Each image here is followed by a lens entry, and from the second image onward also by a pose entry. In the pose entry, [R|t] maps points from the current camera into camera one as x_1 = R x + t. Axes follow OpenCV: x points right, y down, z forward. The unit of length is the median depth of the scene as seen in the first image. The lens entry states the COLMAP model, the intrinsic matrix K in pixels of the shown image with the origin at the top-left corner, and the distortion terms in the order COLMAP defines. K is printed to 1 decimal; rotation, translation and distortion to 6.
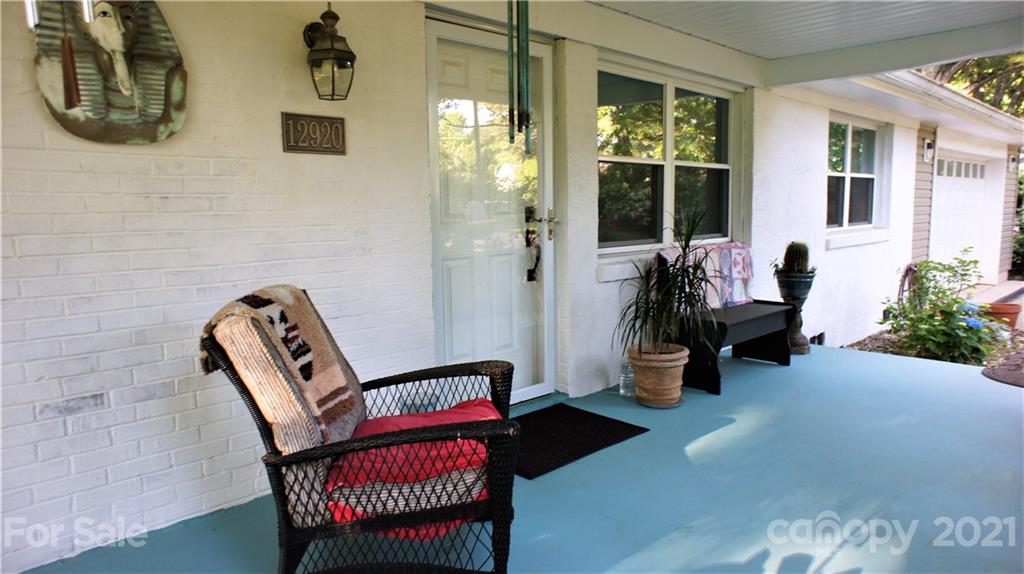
lens RADIAL K [[697.4, 0, 512.7], [0, 697.4, 285.6], [0, 0, 1]] dist [-0.046565, 0.051342]
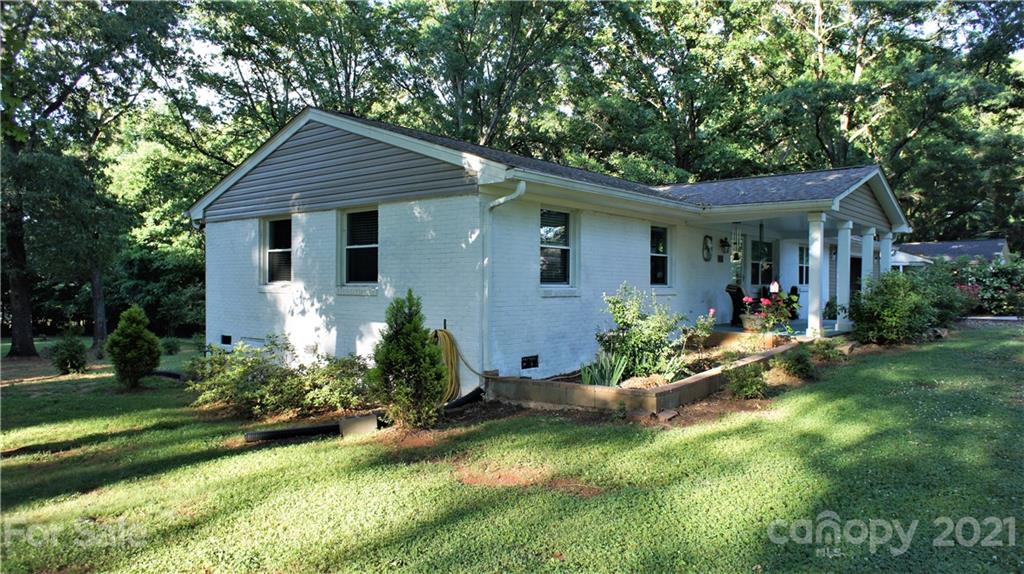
lens RADIAL K [[697.4, 0, 512.0], [0, 697.4, 287.4], [0, 0, 1]] dist [-0.046565, 0.051342]
pose [[0.996791, 0.001502, 0.080035, -1.206166], [0.008157, 0.992713, -0.120227, 0.334687], [-0.079633, 0.120495, 0.989515, -2.184430]]
